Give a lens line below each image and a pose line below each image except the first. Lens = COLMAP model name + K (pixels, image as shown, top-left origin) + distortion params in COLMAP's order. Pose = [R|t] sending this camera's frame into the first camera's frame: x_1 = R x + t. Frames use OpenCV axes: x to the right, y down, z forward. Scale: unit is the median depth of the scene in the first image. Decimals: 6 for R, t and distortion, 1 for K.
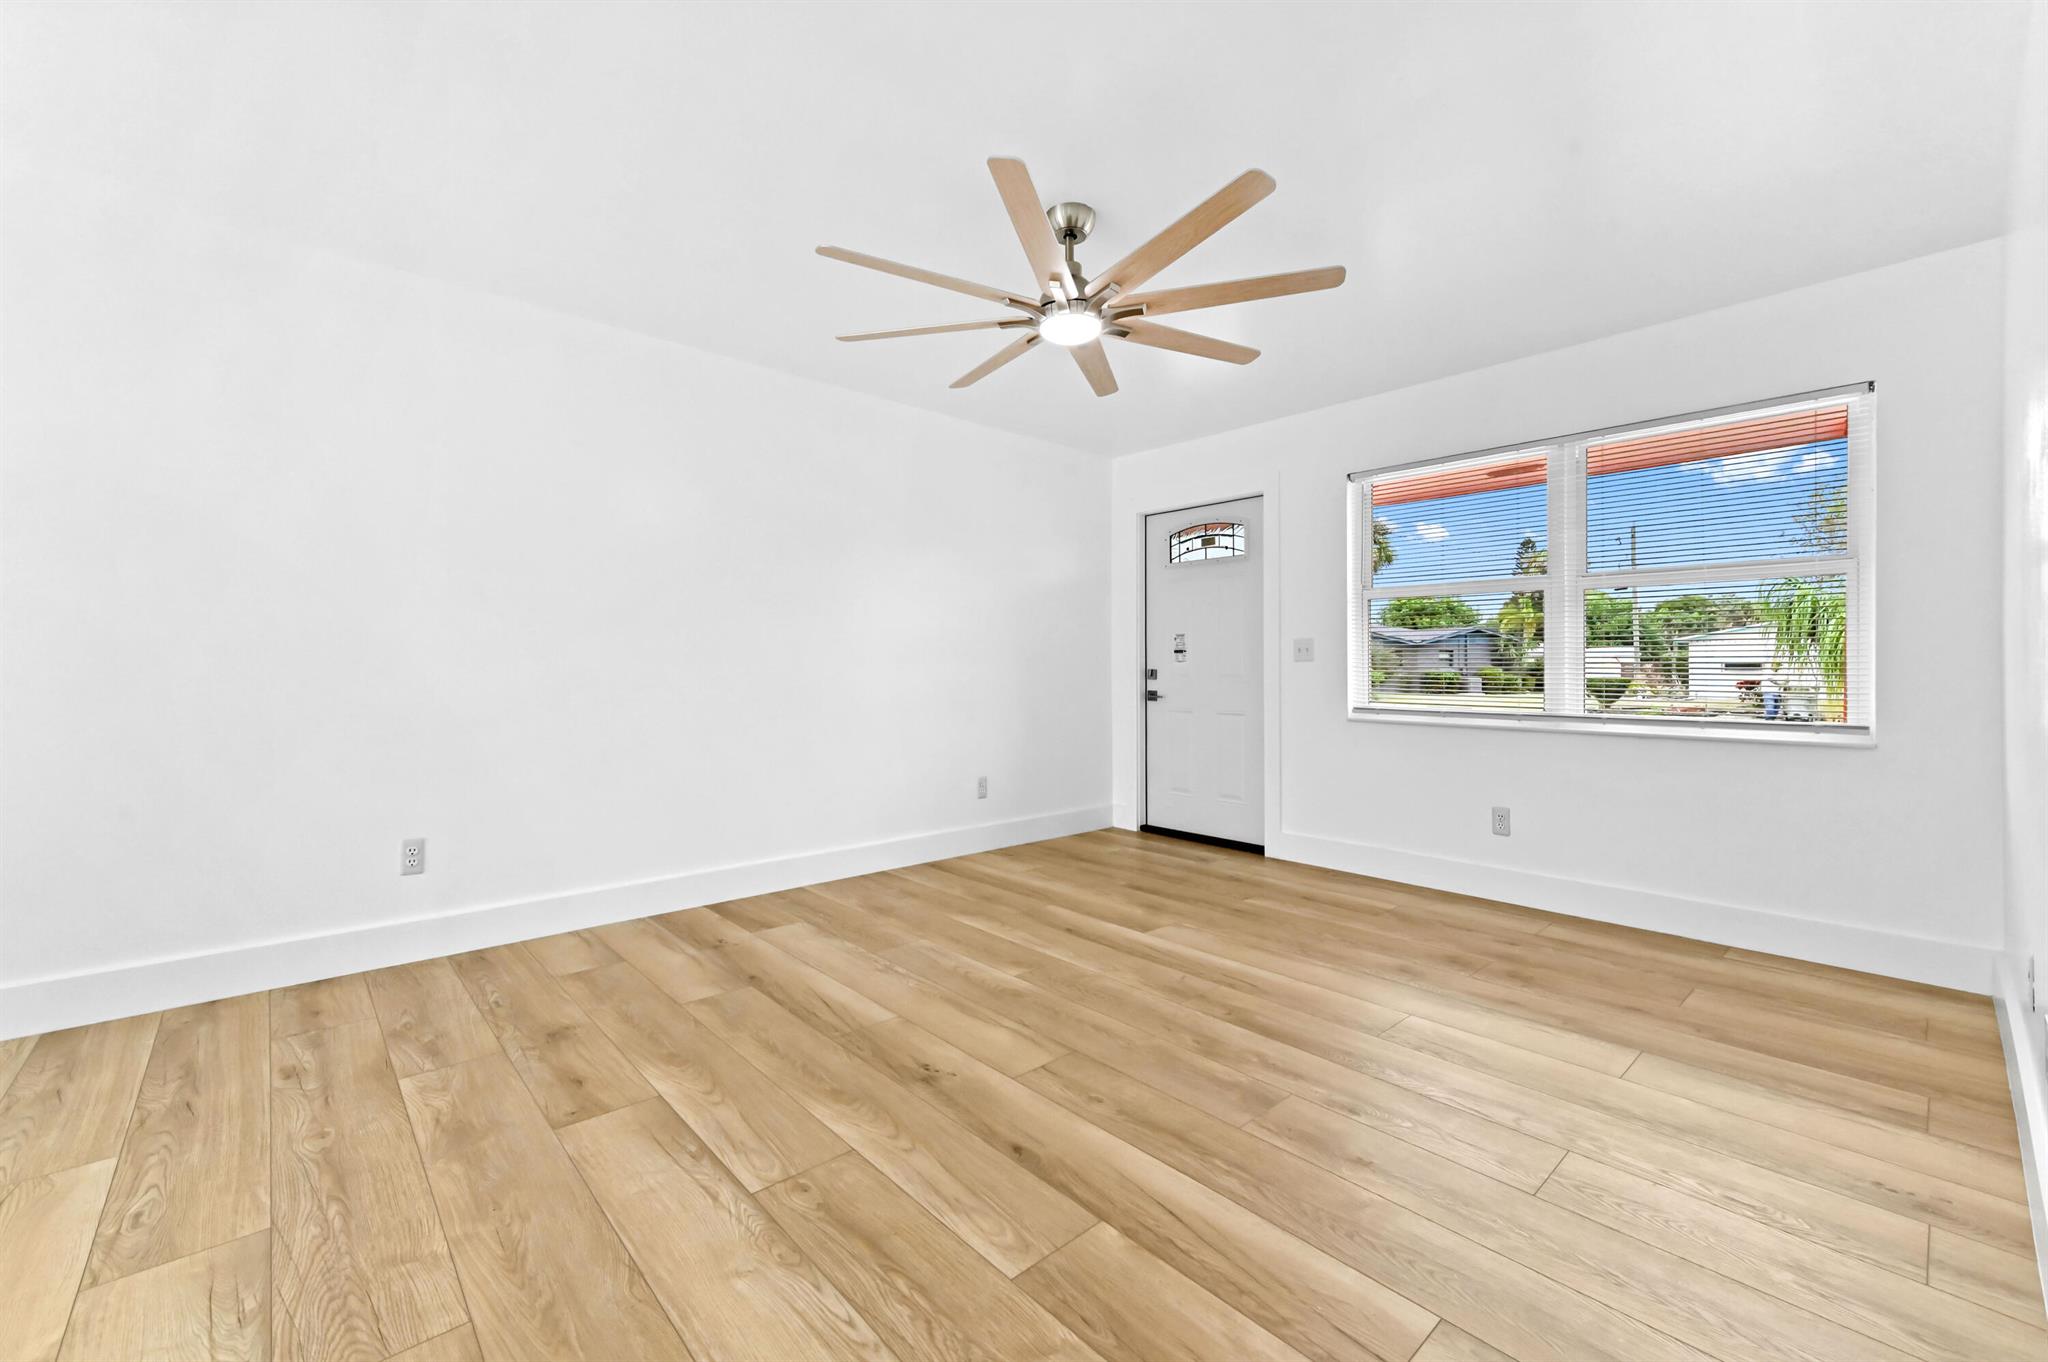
lens RADIAL K [[821.6, 0, 1013.8], [0, 821.6, 675.1], [0, 0, 1]] dist [0.009802, 0.000393]
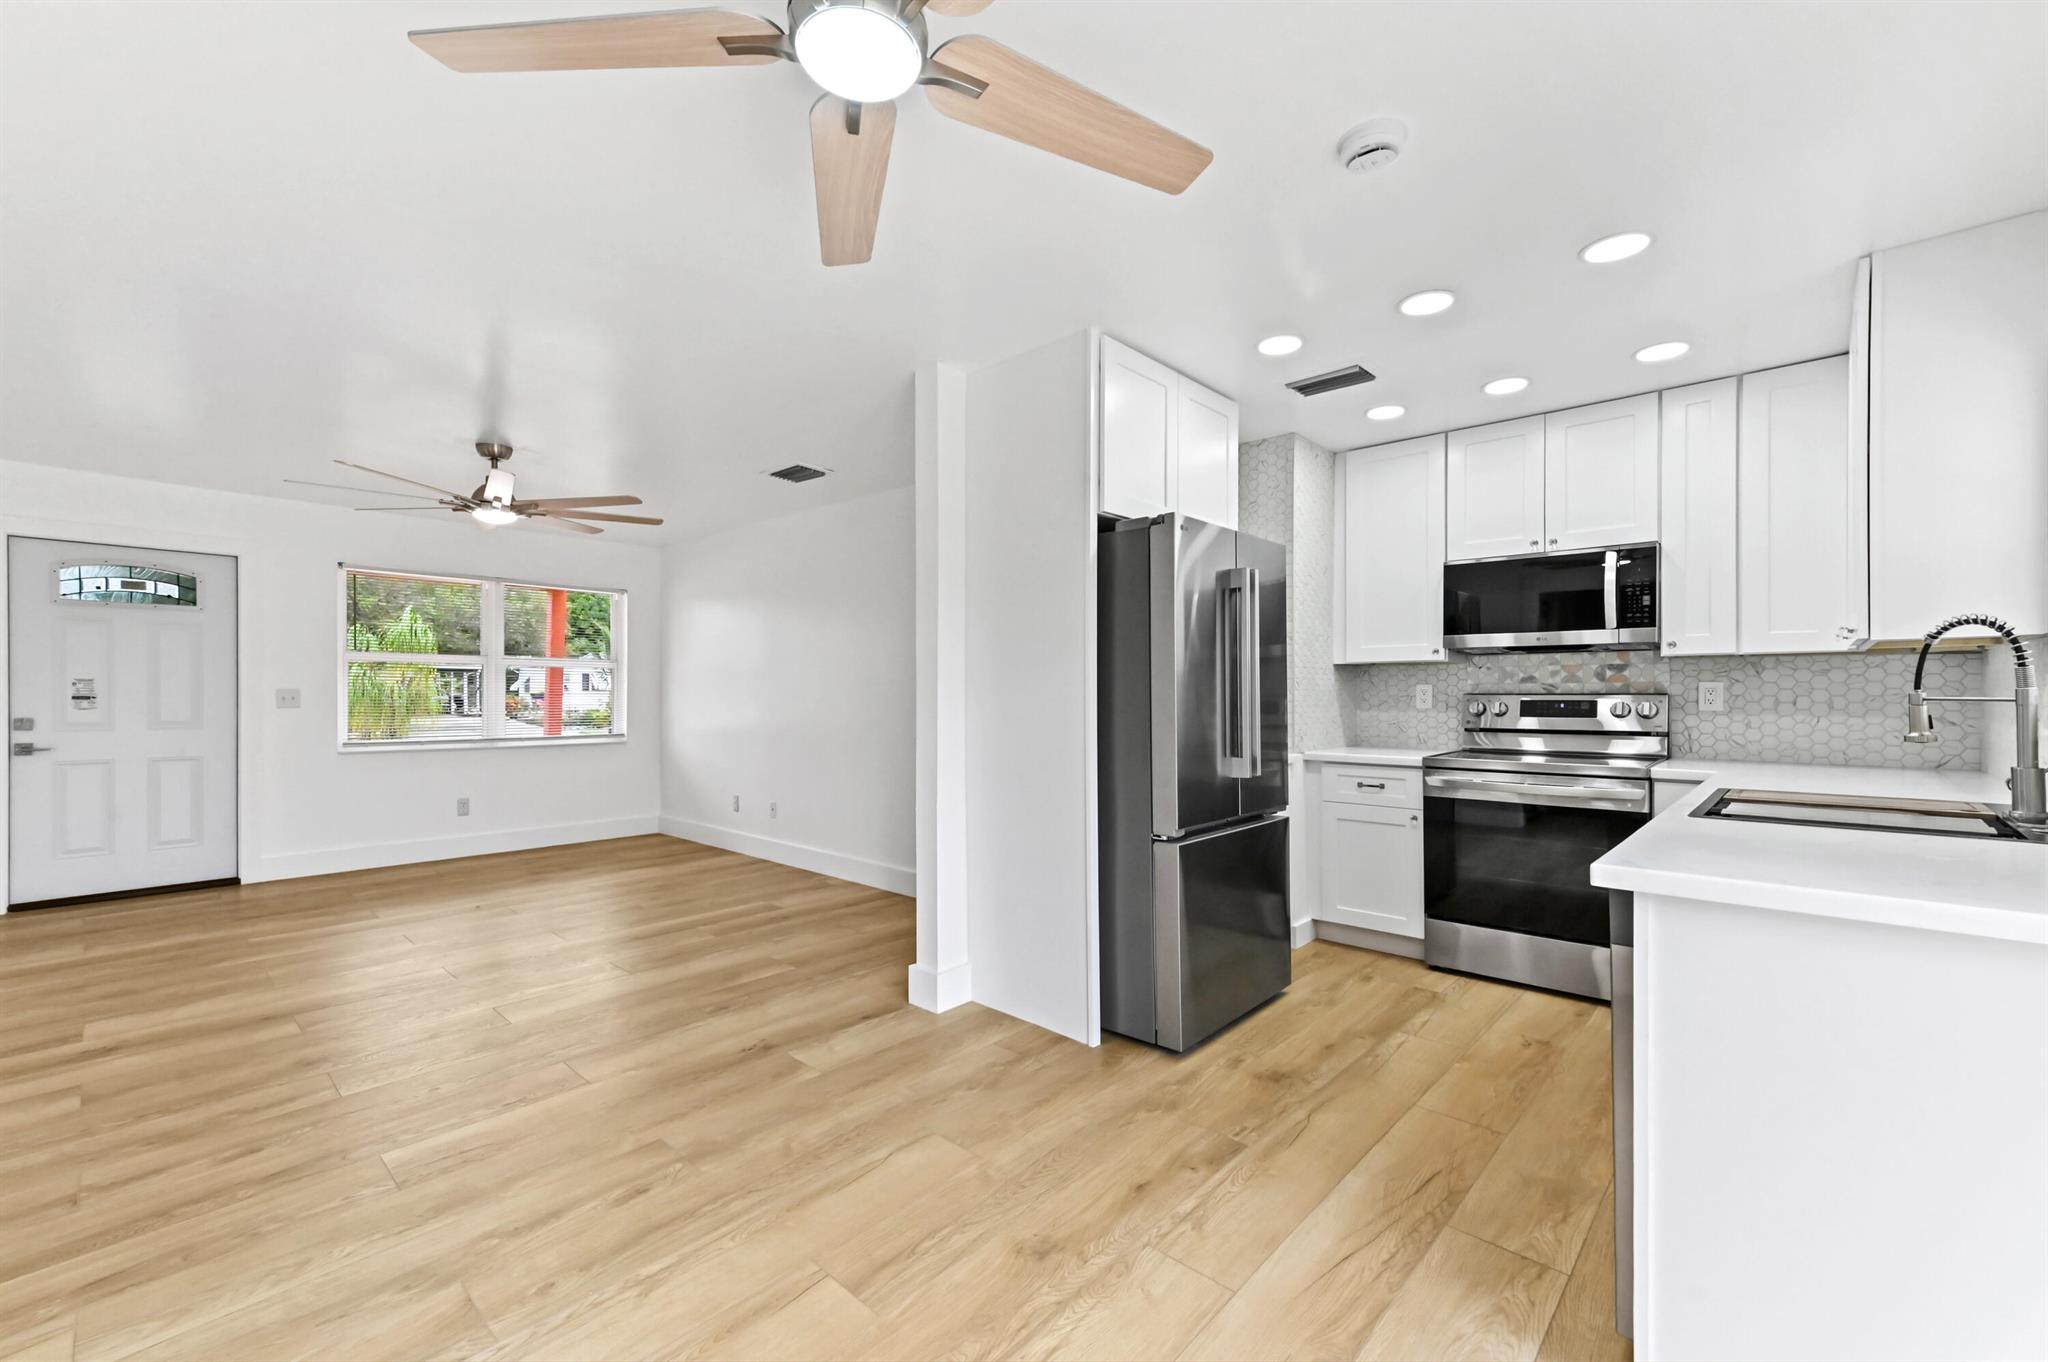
lens RADIAL K [[821.6, 0, 1013.1], [0, 821.6, 699.9], [0, 0, 1]] dist [0.009802, 0.000393]
pose [[-0.094026, -0.011591, 0.995502, -0.974201], [0.003501, 0.999922, 0.011973, -0.040826], [-0.995564, 0.004611, -0.093978, 0.079543]]
